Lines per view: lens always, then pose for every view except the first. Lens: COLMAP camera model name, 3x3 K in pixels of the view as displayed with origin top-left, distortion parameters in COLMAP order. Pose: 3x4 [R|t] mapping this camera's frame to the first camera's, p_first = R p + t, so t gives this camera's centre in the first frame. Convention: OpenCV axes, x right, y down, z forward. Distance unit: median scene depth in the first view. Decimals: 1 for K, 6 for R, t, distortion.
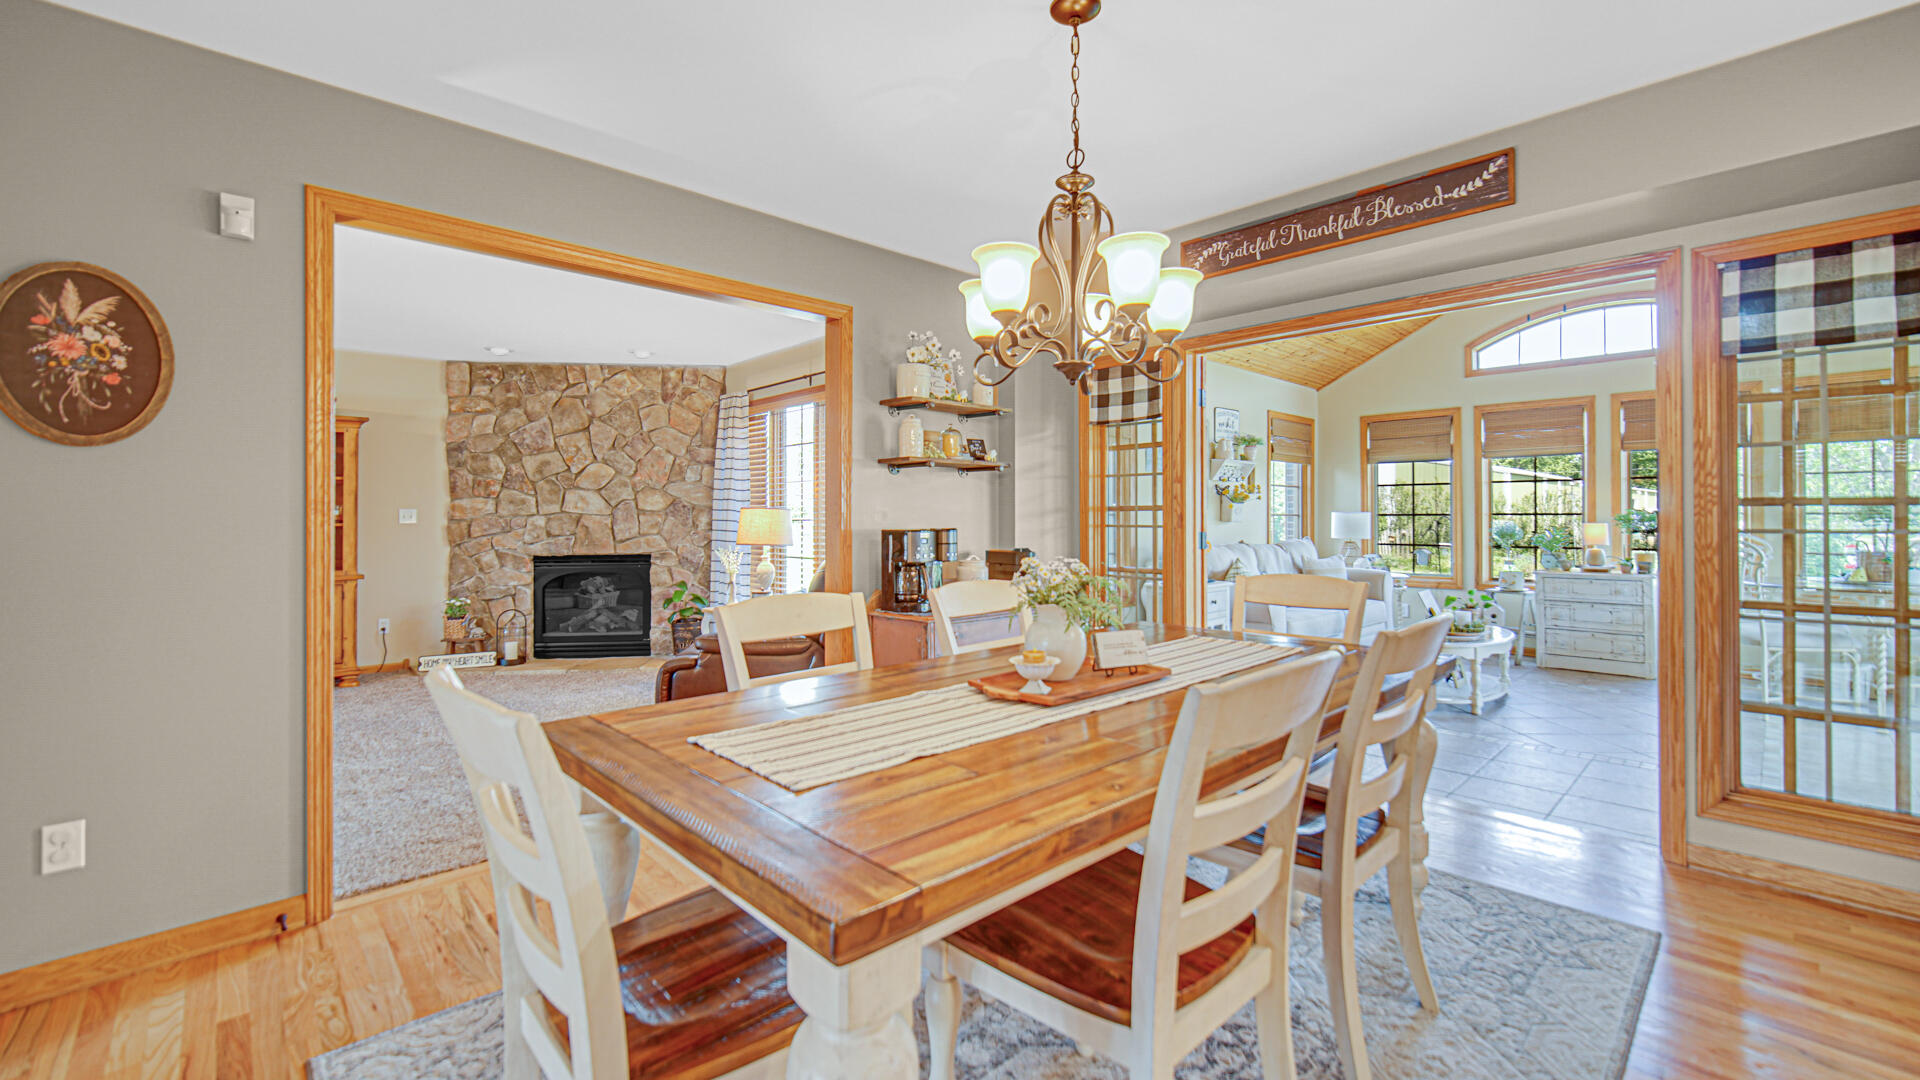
lens RADIAL K [[773.0, 0, 952.4], [0, 773.0, 511.3], [0, 0, 1]] dist [-0.011644, 0.003213]
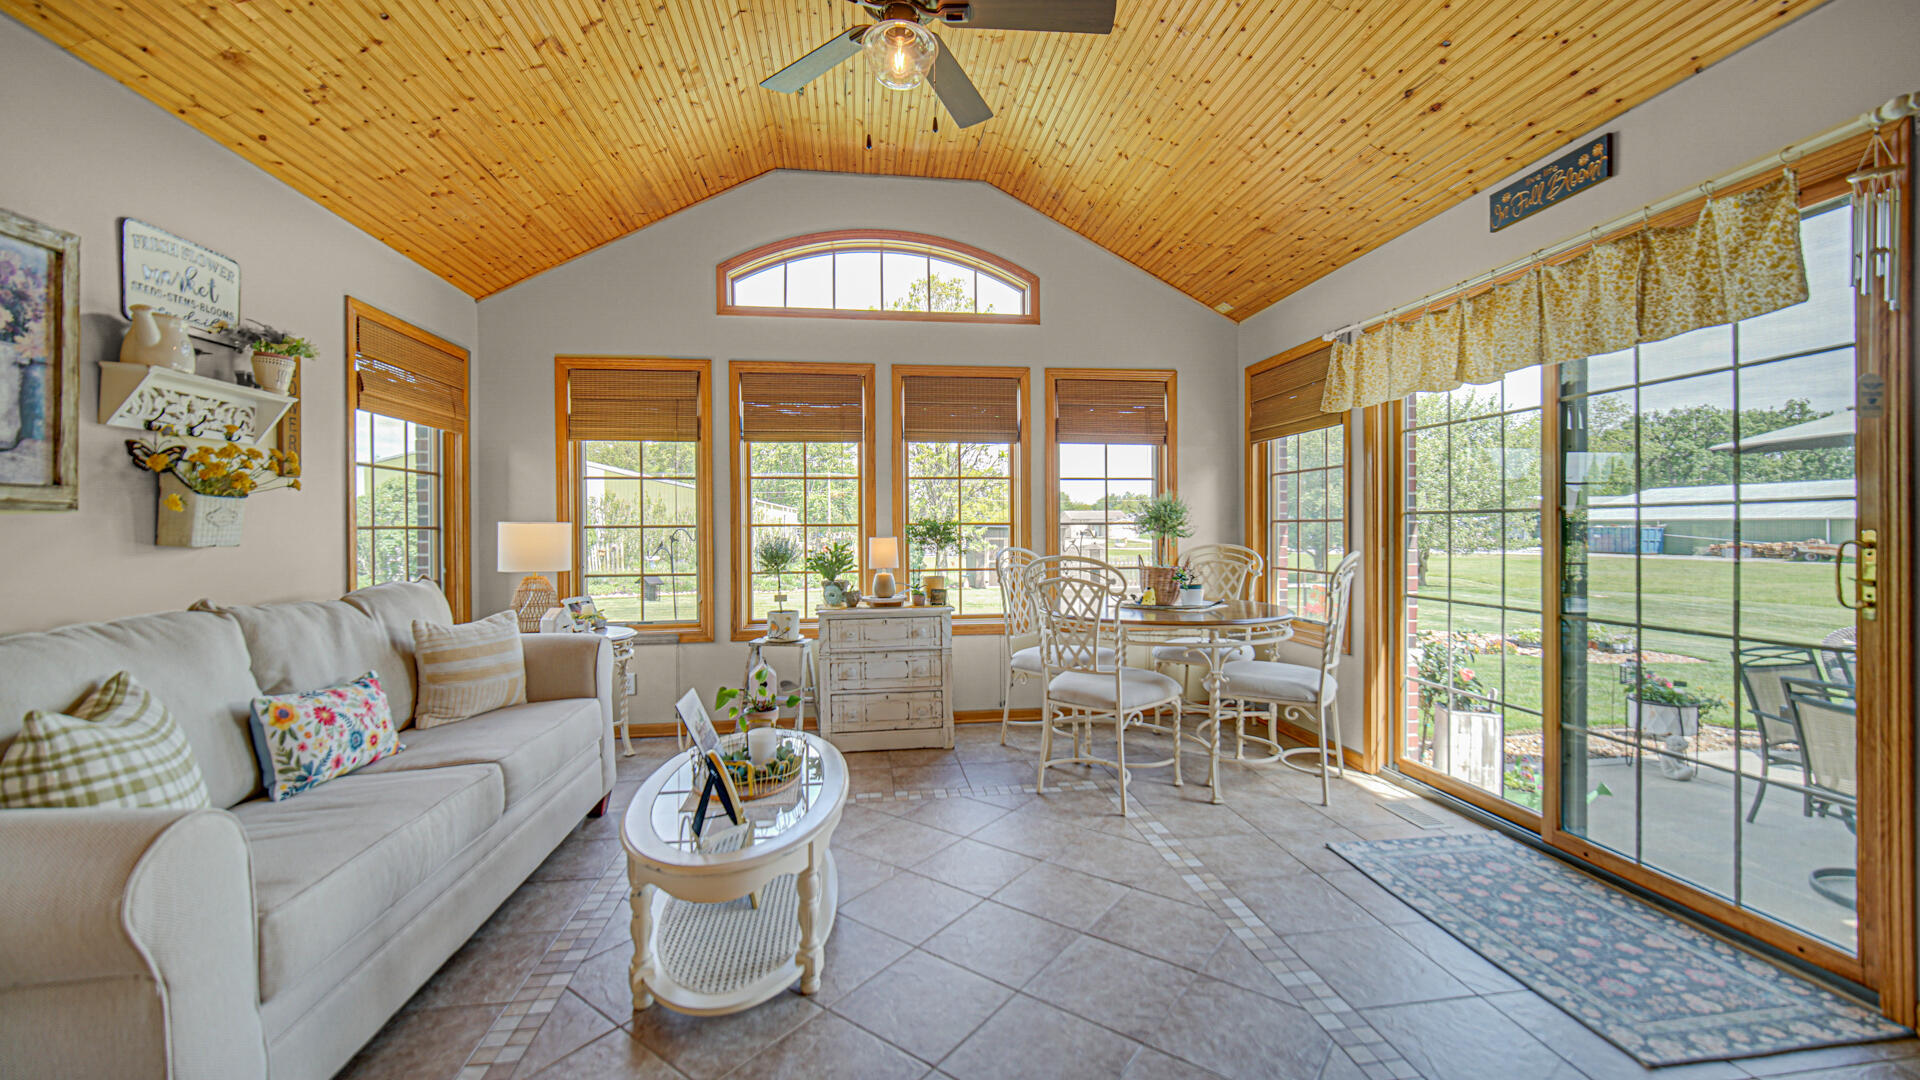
lens RADIAL K [[773.0, 0, 955.0], [0, 773.0, 531.4], [0, 0, 1]] dist [-0.011644, 0.003213]
pose [[0.582146, -0.007473, 0.813050, 0.286034], [0.000008, 0.999958, 0.009185, 0.003379], [-0.813085, -0.005341, 0.582121, 0.516254]]
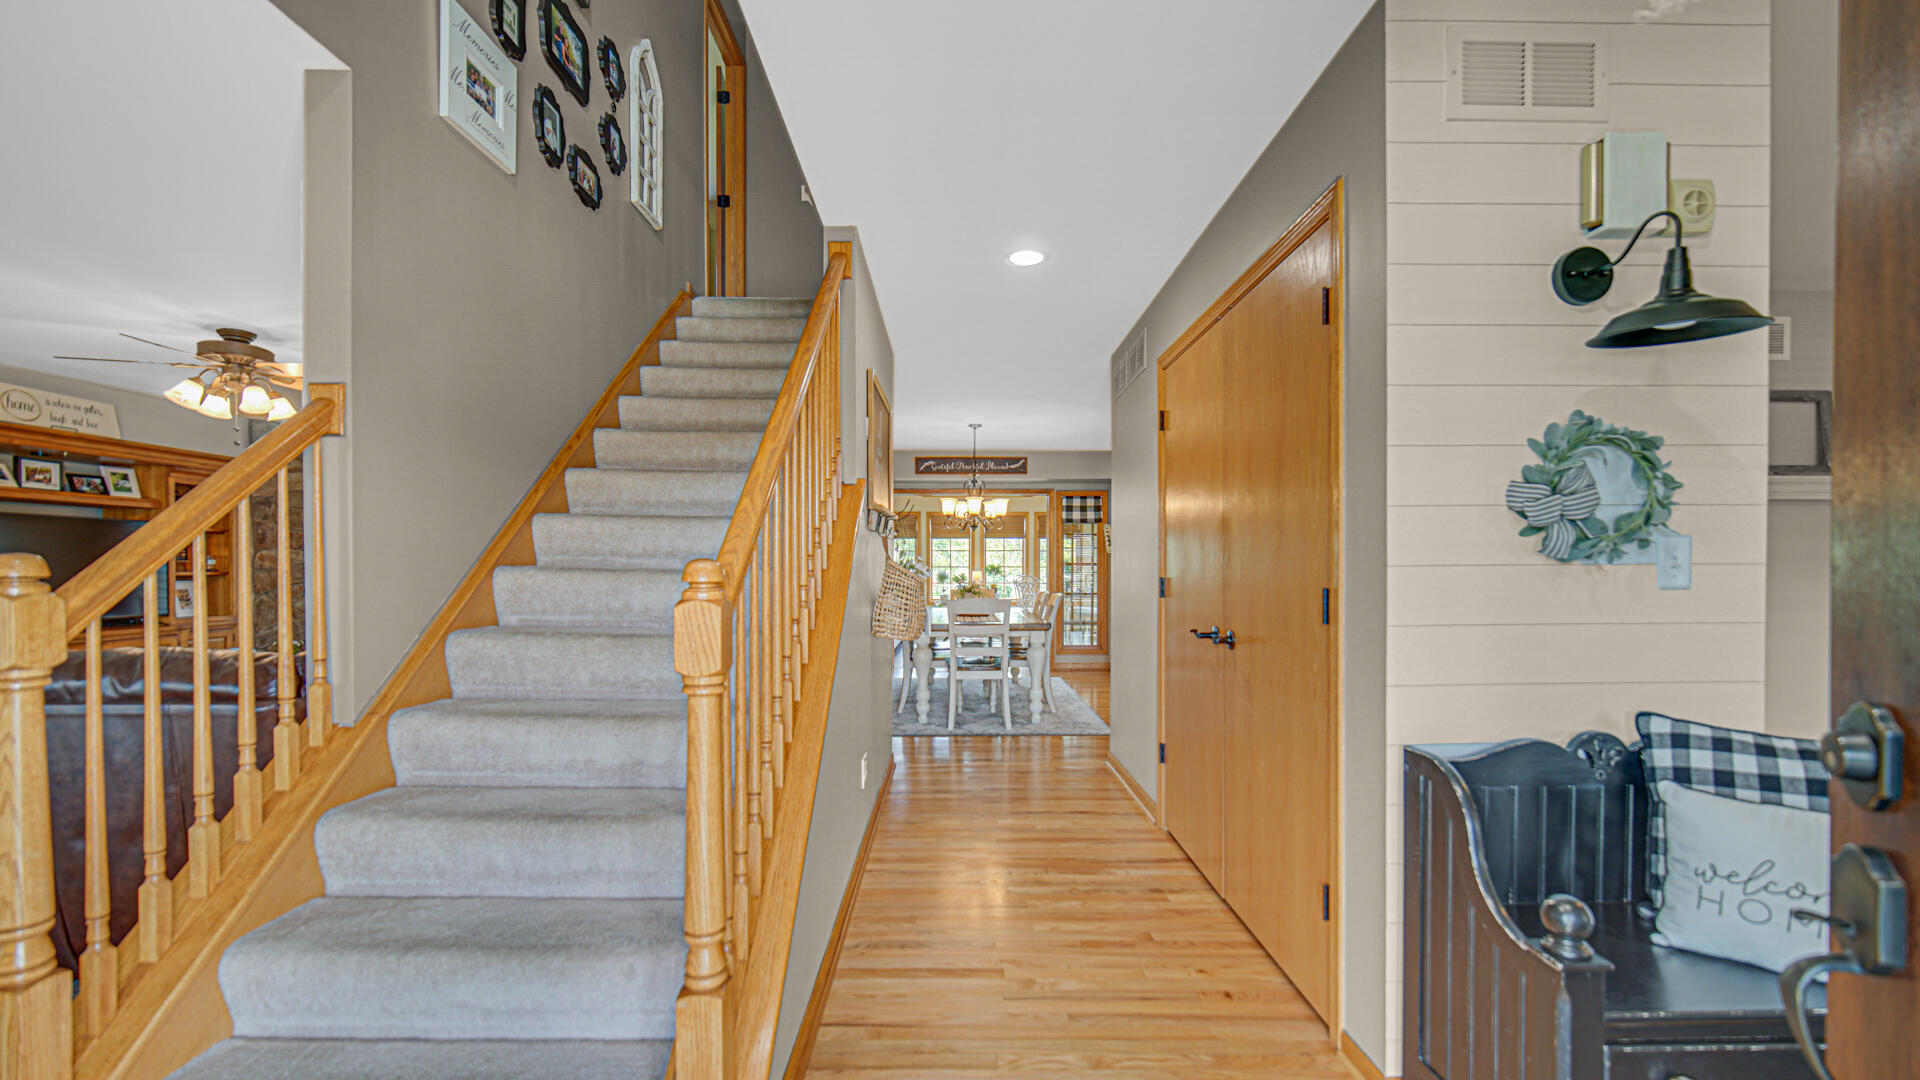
lens RADIAL K [[773.0, 0, 958.9], [0, 773.0, 571.8], [0, 0, 1]] dist [-0.011644, 0.003213]
pose [[0.677010, -0.002111, 0.735971, -0.780019], [-0.007709, 0.999921, 0.009959, -0.004056], [-0.735934, -0.012416, 0.676940, -0.425280]]
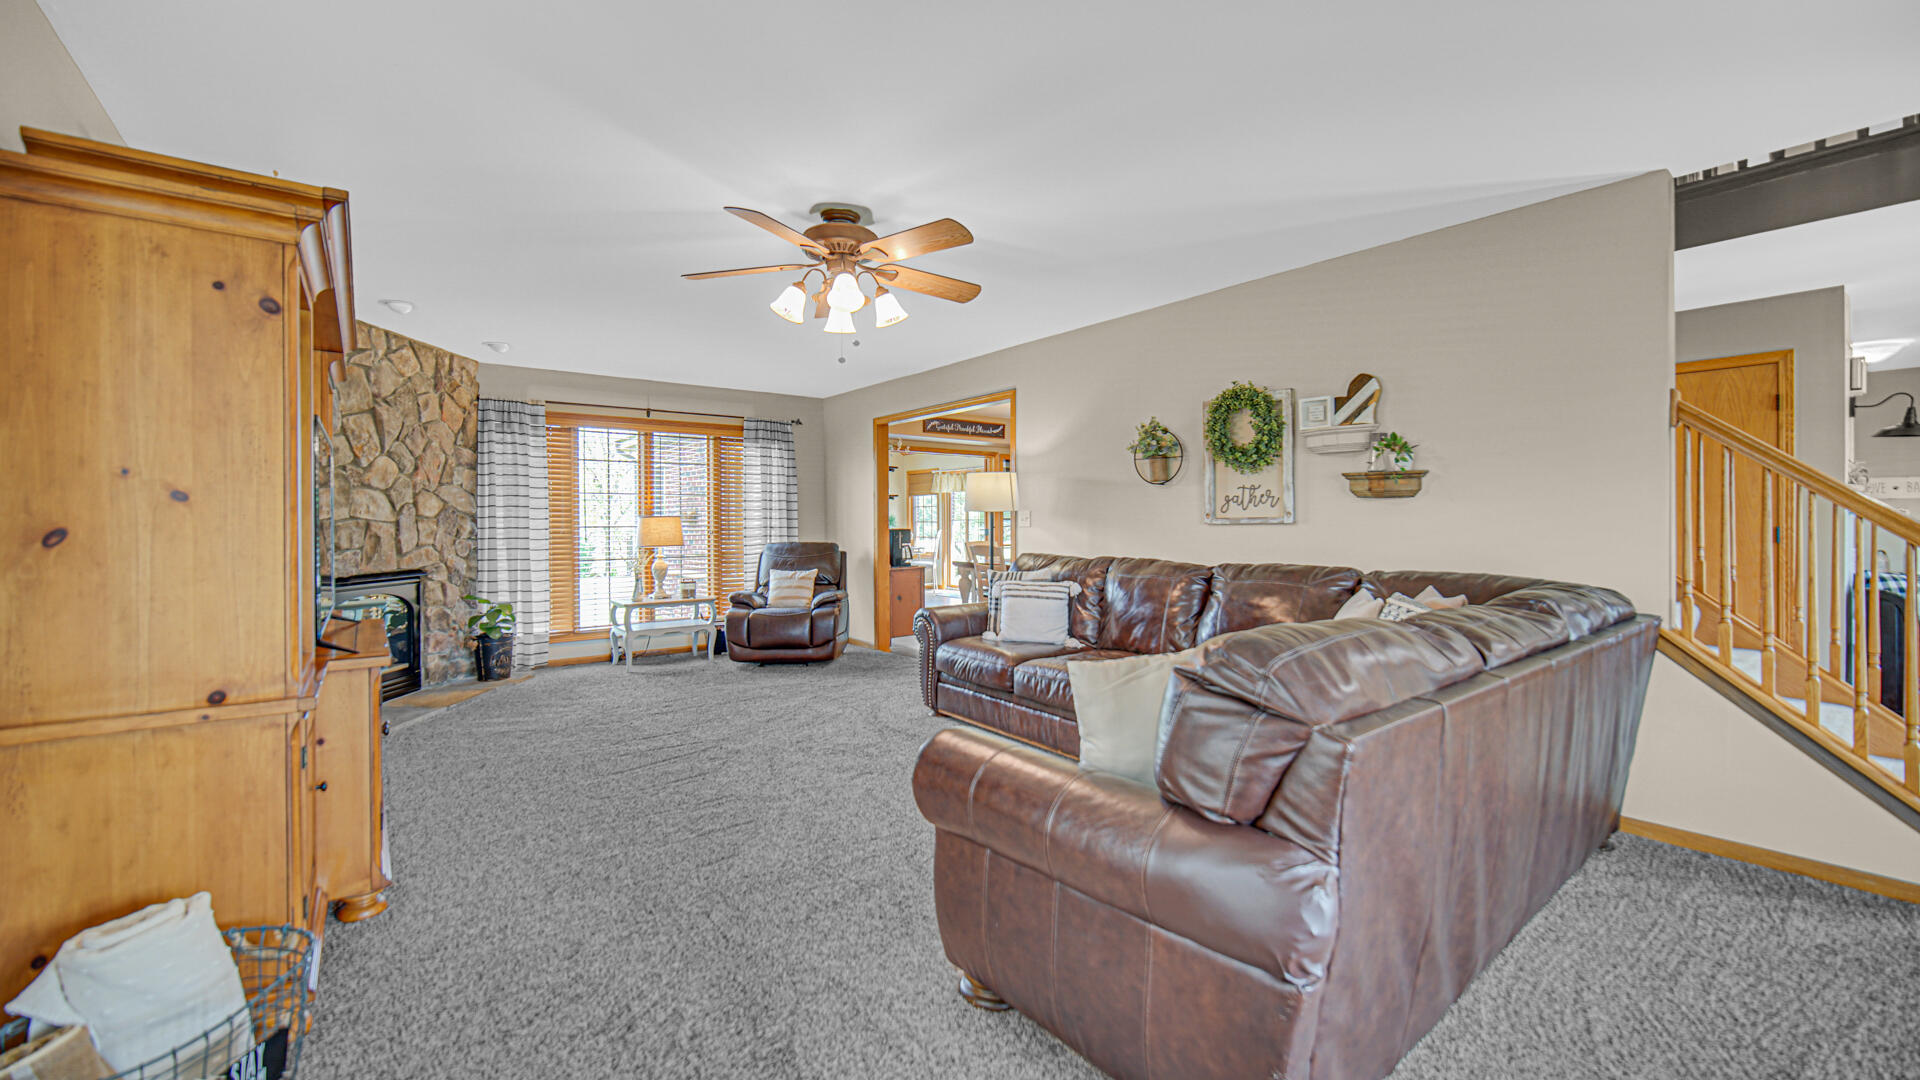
lens RADIAL K [[773.0, 0, 978.4], [0, 773.0, 529.1], [0, 0, 1]] dist [-0.011644, 0.003213]
pose [[0.070548, -0.004431, 0.997499, -1.226788], [-0.001915, 0.999988, 0.004577, 0.007664], [-0.997507, -0.002233, 0.070538, 0.348119]]
